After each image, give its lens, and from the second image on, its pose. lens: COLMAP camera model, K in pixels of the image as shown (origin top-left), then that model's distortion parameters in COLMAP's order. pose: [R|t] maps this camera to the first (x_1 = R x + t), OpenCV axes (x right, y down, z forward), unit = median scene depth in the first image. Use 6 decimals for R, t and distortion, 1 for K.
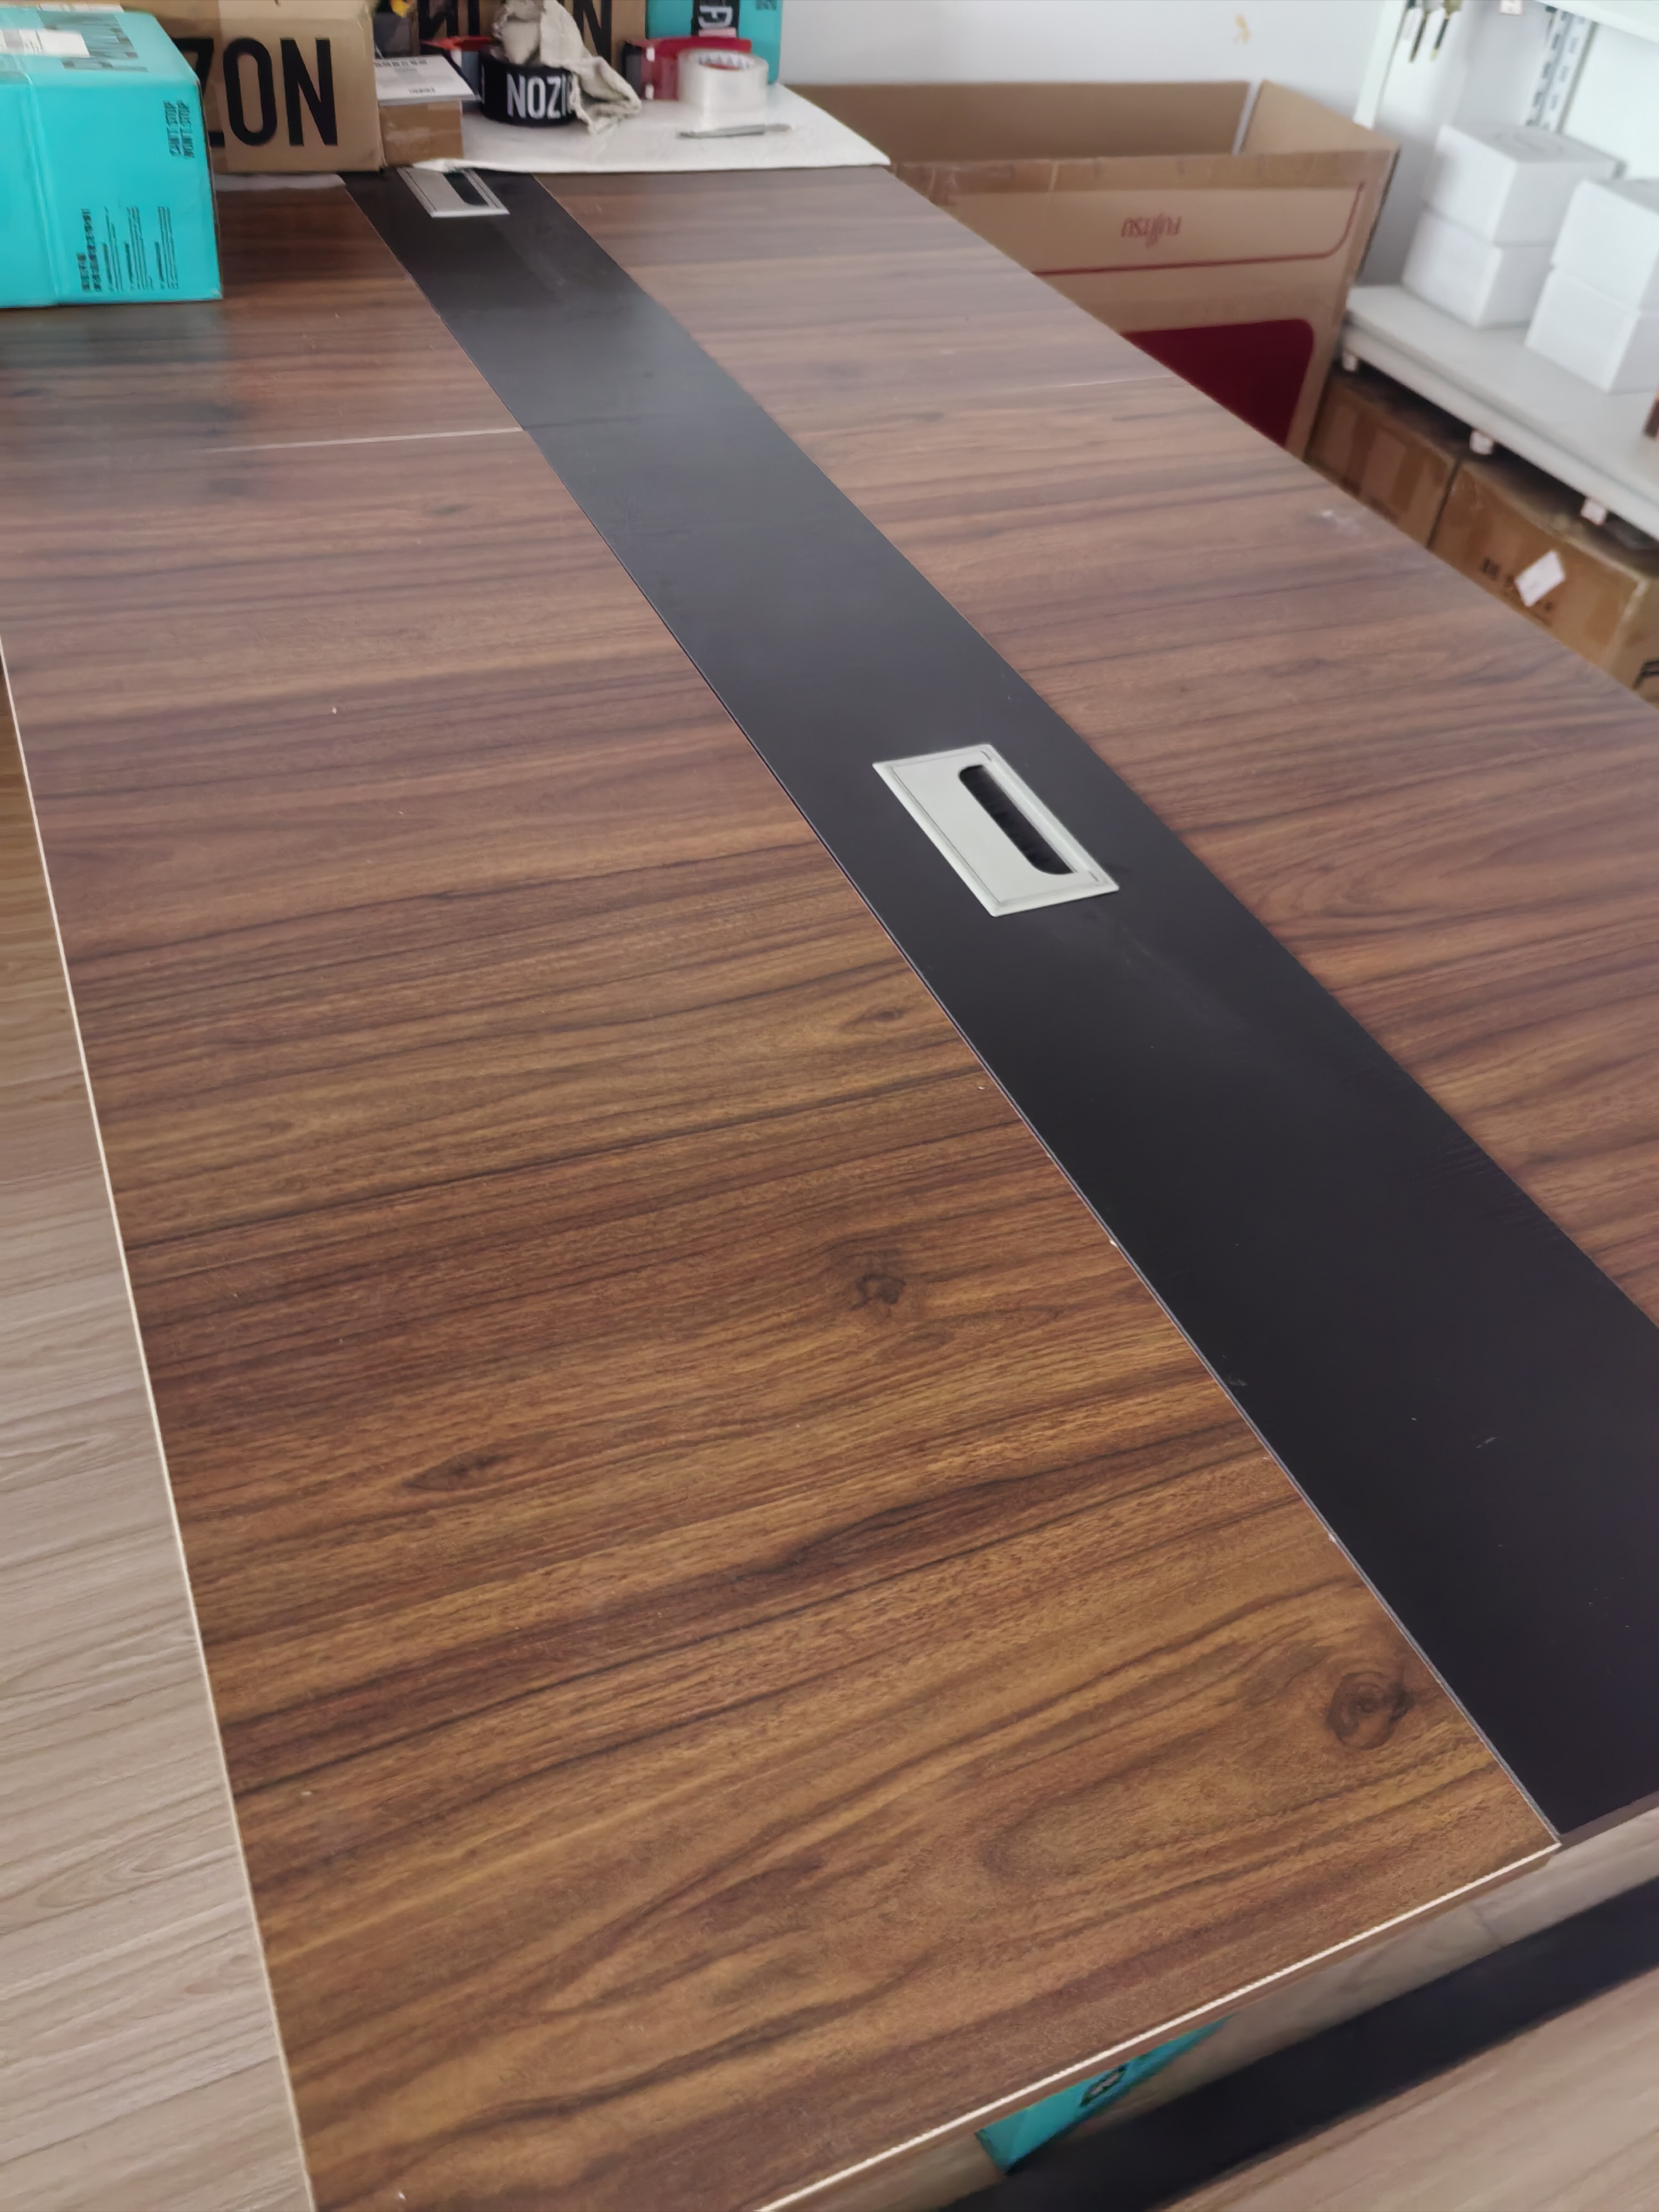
lens RADIAL K [[1770.4, 0, 832.1], [0, 1770.4, 1074.0], [0, 0, 1]] dist [0.029735, -0.051536]
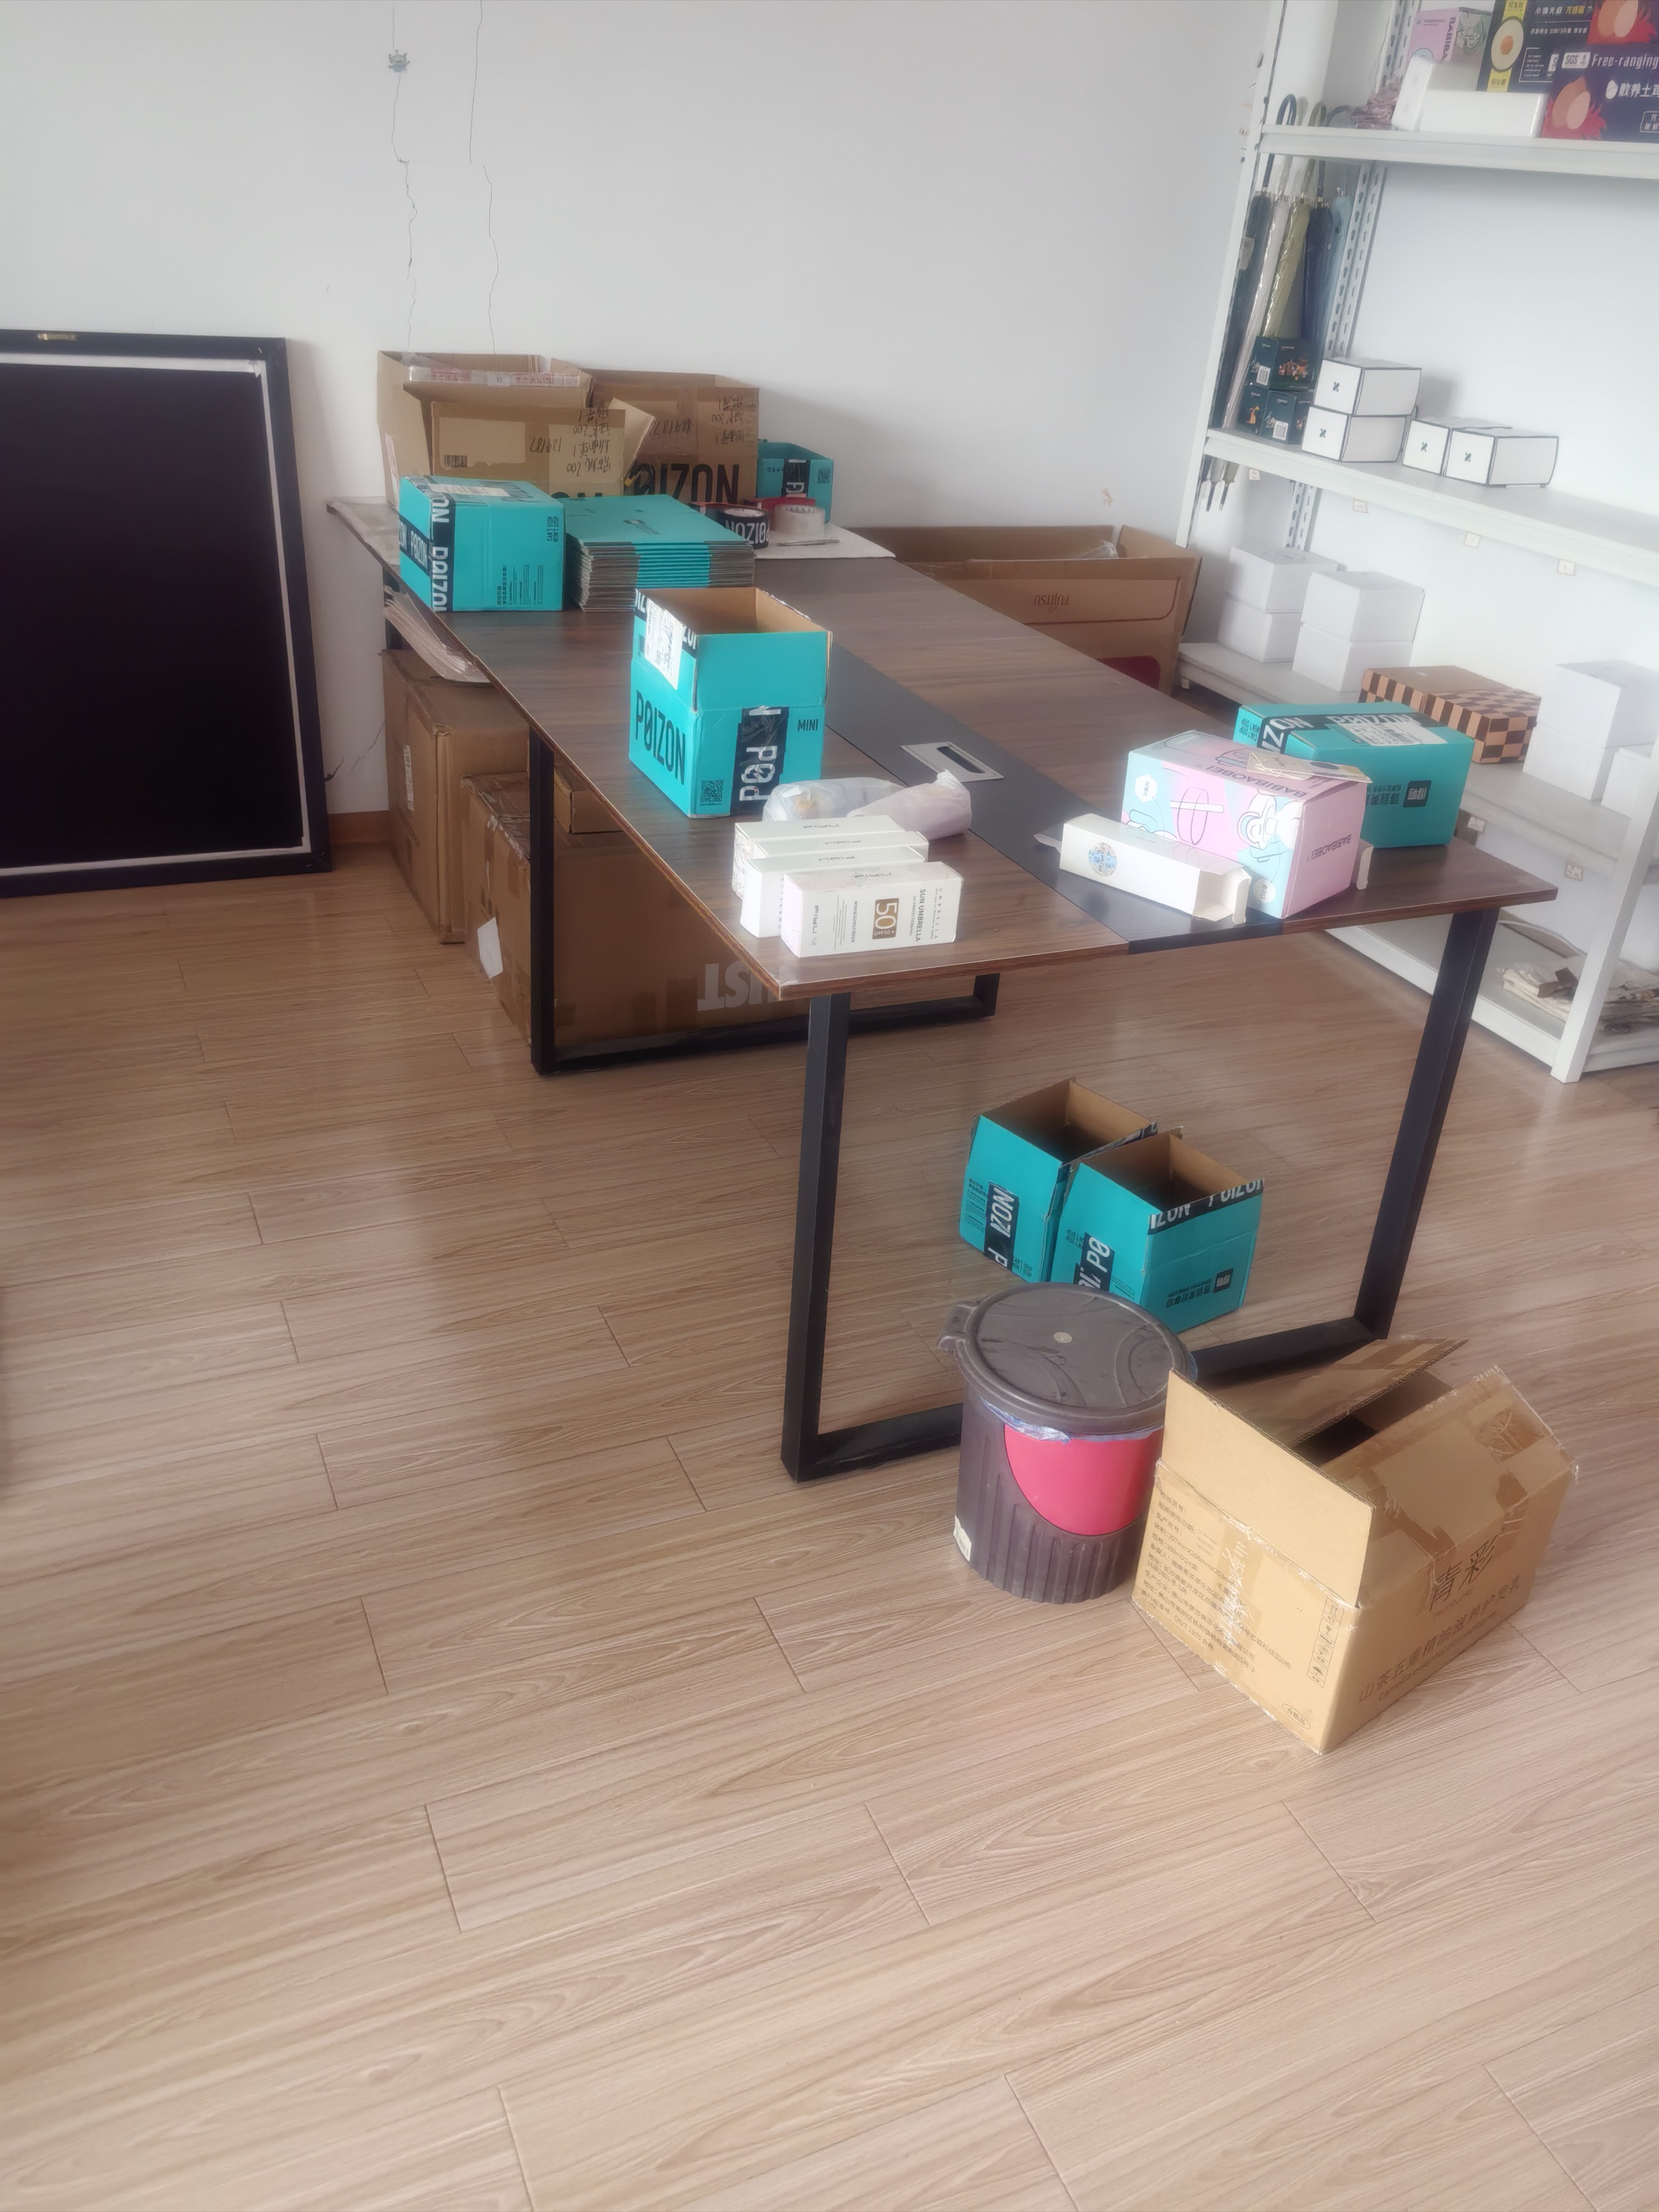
lens RADIAL K [[1738.8, 0, 879.9], [0, 1738.8, 1111.0], [0, 0, 1]] dist [0.007241, -0.003704]
pose [[0.999486, -0.022133, 0.023194, -0.049988], [0.026570, 0.976702, -0.212948, 0.553693], [-0.017940, 0.213455, 0.976788, -0.812270]]
